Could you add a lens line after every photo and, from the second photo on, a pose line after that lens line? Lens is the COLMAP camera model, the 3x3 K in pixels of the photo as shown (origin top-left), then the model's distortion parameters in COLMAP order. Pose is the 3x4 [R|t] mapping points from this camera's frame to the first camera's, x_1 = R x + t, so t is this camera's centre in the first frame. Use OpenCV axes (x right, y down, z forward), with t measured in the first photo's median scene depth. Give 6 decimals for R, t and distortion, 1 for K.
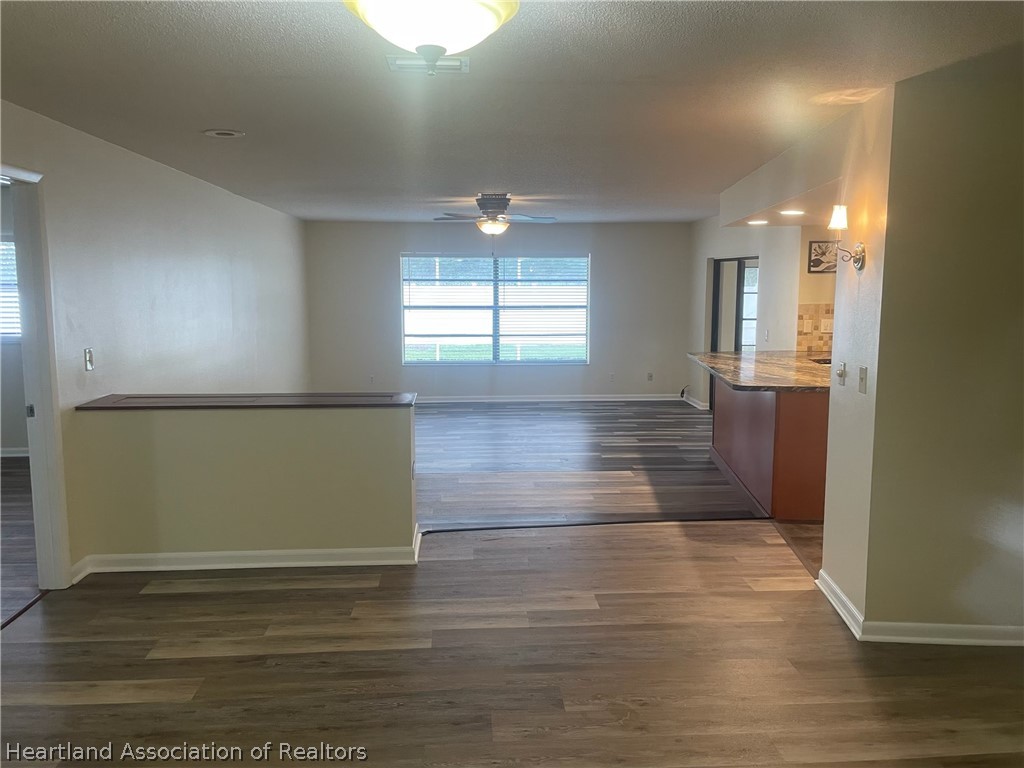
lens RADIAL K [[774.0, 0, 518.1], [0, 774.0, 385.7], [0, 0, 1]] dist [0.050719, -0.055215]
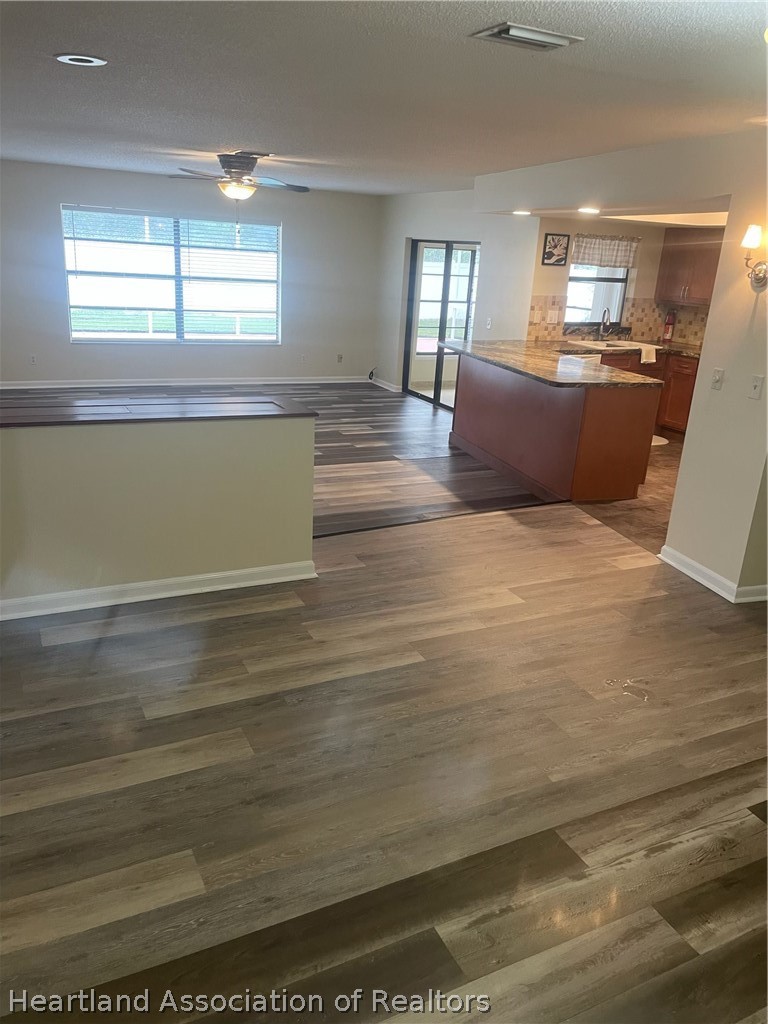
lens RADIAL K [[774.0, 0, 382.3], [0, 774.0, 512.6], [0, 0, 1]] dist [0.050719, -0.055215]
pose [[0.919342, -0.072366, 0.386747, -0.260189], [-0.007573, 0.979504, 0.201282, -0.026513], [-0.393386, -0.187976, 0.899951, 0.071351]]
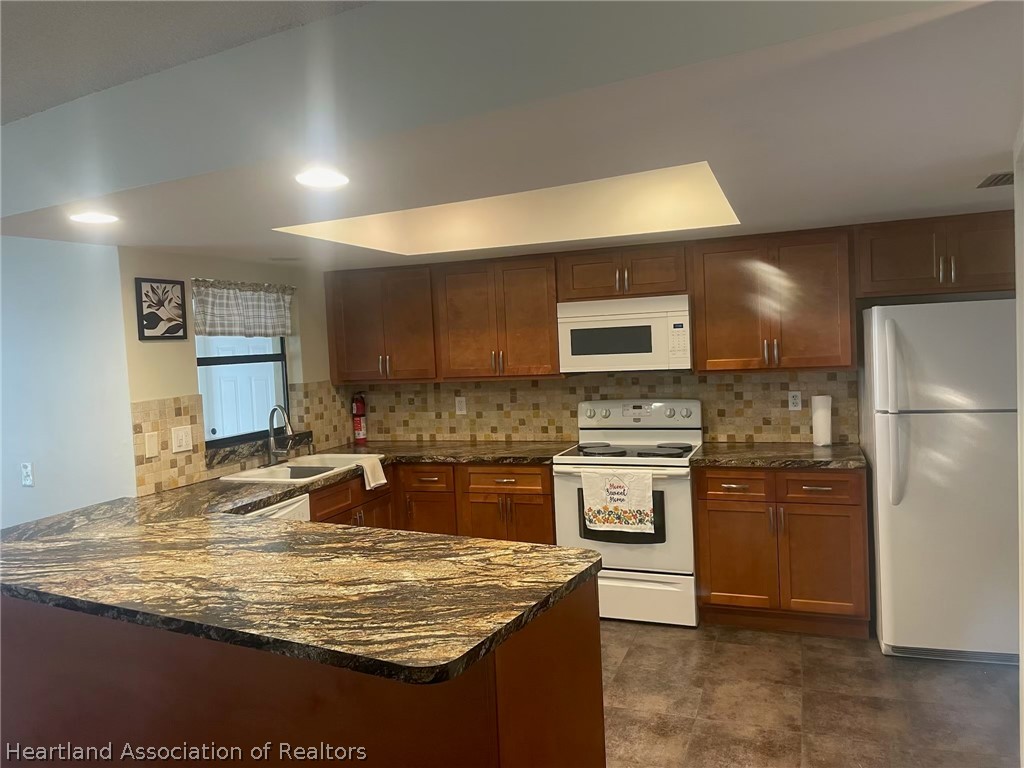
lens RADIAL K [[774.0, 0, 511.0], [0, 774.0, 378.0], [0, 0, 1]] dist [0.050719, -0.055215]
pose [[0.406130, -0.058964, 0.911911, 0.006990], [0.167058, 0.985890, -0.010653, -0.075125], [-0.898415, 0.156669, 0.410250, 0.581590]]
